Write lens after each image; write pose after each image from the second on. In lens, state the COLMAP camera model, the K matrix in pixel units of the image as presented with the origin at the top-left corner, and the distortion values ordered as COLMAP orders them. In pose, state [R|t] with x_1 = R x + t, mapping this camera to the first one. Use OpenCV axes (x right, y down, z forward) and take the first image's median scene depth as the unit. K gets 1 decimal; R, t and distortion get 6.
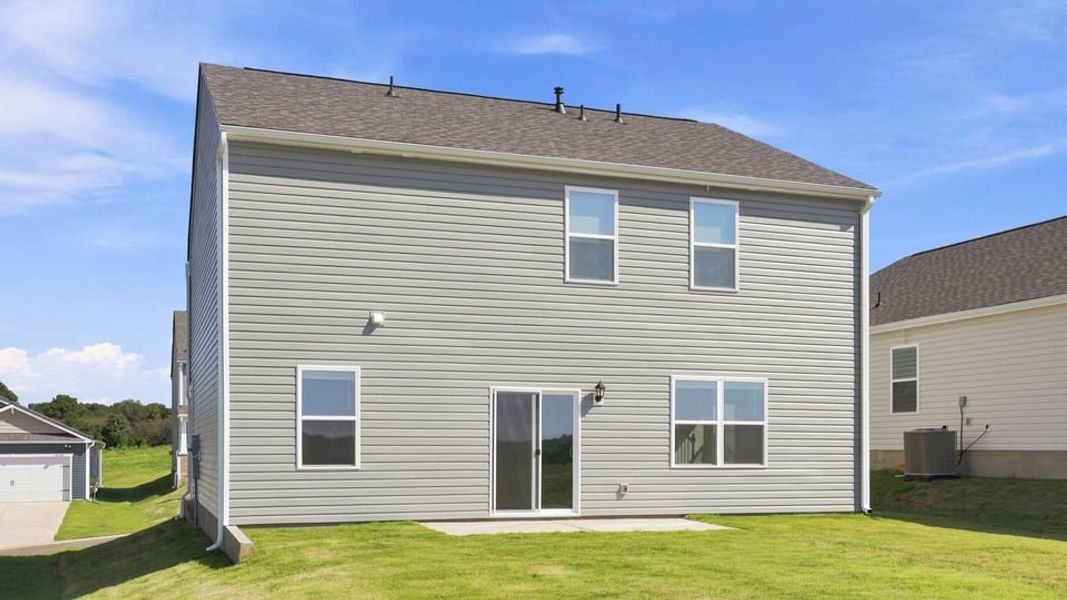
lens RADIAL K [[1009.2, 0, 527.9], [0, 1009.2, 301.0], [0, 0, 1]] dist [0.044467, 0.004837]
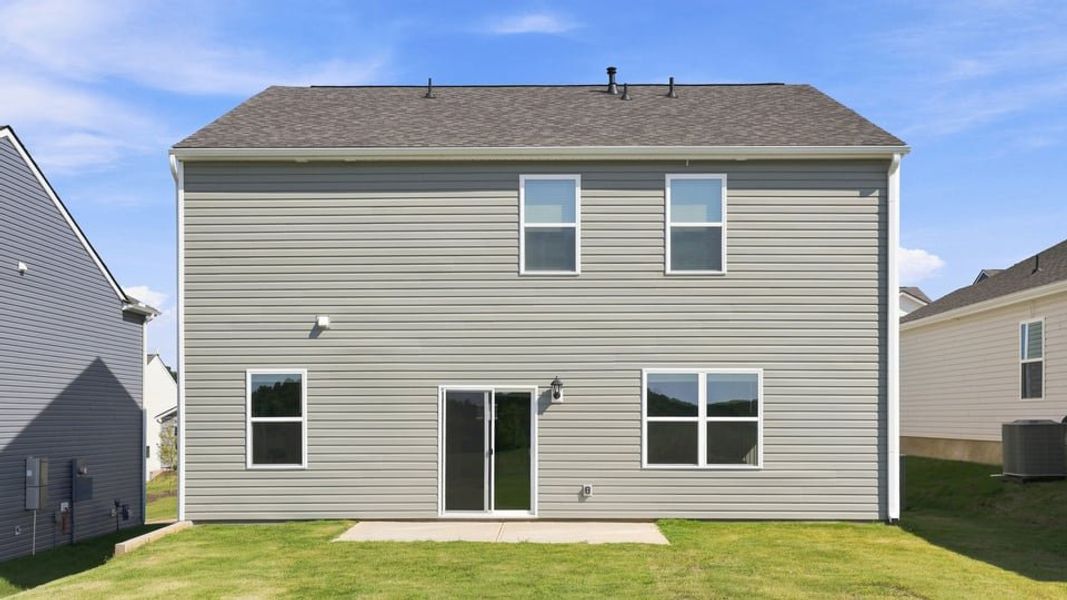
lens RADIAL K [[954.4, 0, 533.5], [0, 954.4, 300.0], [0, 0, 1]] dist [0.040895, 0.005141]
pose [[0.942760, -0.042674, -0.330730, 0.344034], [0.050127, 0.998644, 0.014034, -0.007082], [0.329682, -0.029809, 0.943621, 0.141710]]
